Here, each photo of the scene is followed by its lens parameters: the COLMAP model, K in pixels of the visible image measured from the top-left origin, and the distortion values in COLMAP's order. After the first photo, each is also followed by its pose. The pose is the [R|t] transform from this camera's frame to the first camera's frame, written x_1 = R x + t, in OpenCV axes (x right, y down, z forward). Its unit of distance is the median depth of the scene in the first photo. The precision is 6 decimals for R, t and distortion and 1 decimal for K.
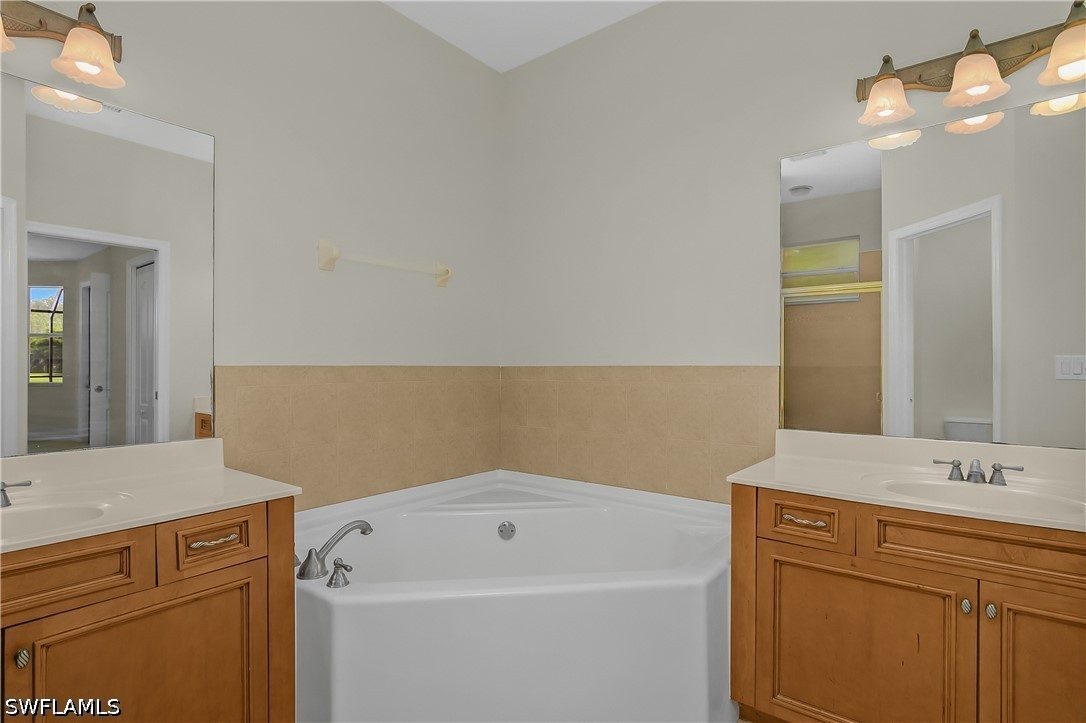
lens RADIAL K [[543.0, 0, 542.3], [0, 543.0, 367.6], [0, 0, 1]] dist [-0.024895, 0.007095]
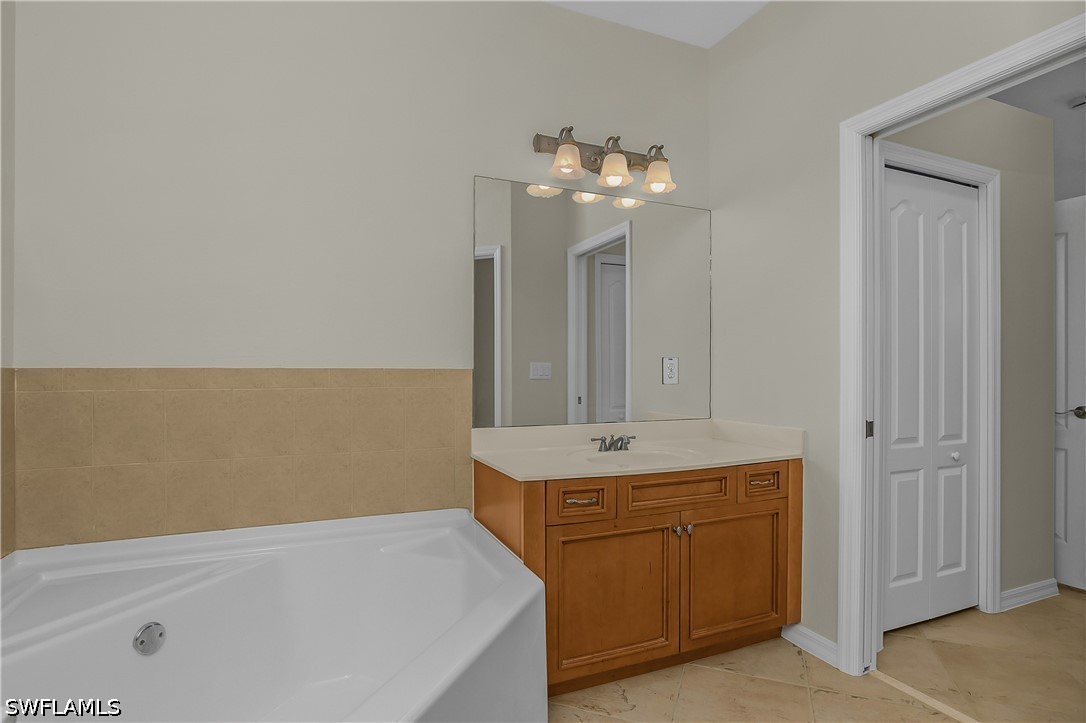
lens RADIAL K [[543.0, 0, 532.2], [0, 543.0, 367.0], [0, 0, 1]] dist [-0.024895, 0.007095]
pose [[0.487267, 0.005203, 0.873238, -0.571978], [0.001018, 0.999978, -0.006526, -0.000336], [-0.873253, 0.004068, 0.487251, 0.491796]]
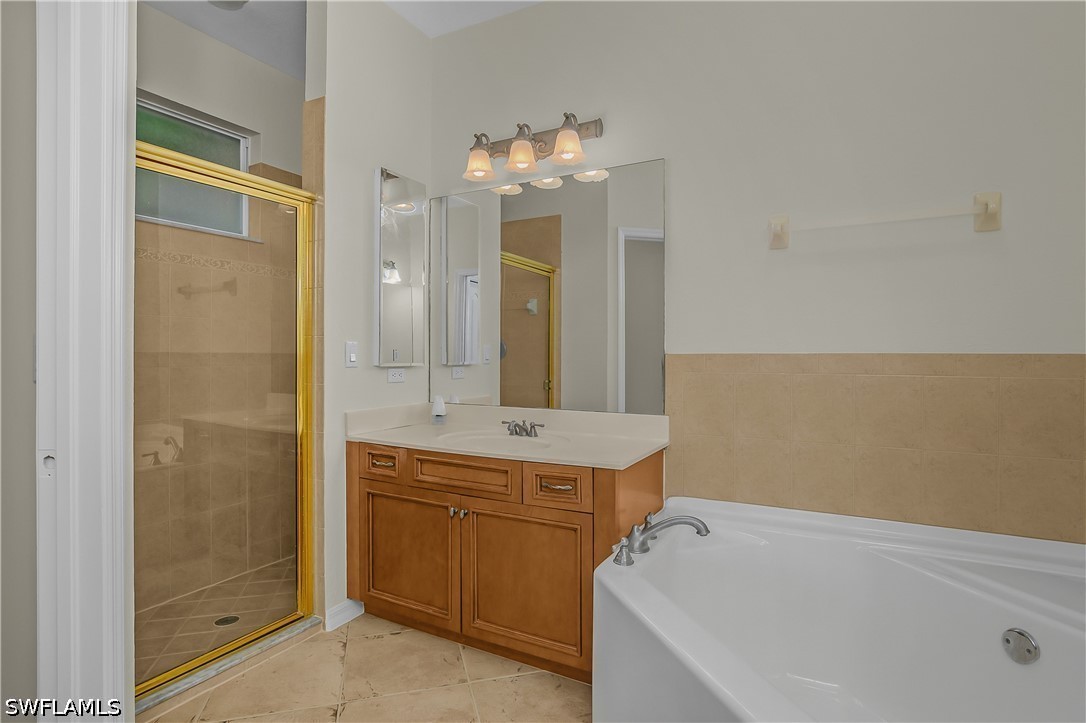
lens RADIAL K [[543.0, 0, 538.0], [0, 543.0, 355.0], [0, 0, 1]] dist [-0.024895, 0.007095]
pose [[0.985456, 0.002952, 0.169906, 0.610125], [-0.002968, 0.999996, -0.000156, -0.003849], [-0.169905, -0.000351, 0.985460, -0.454091]]
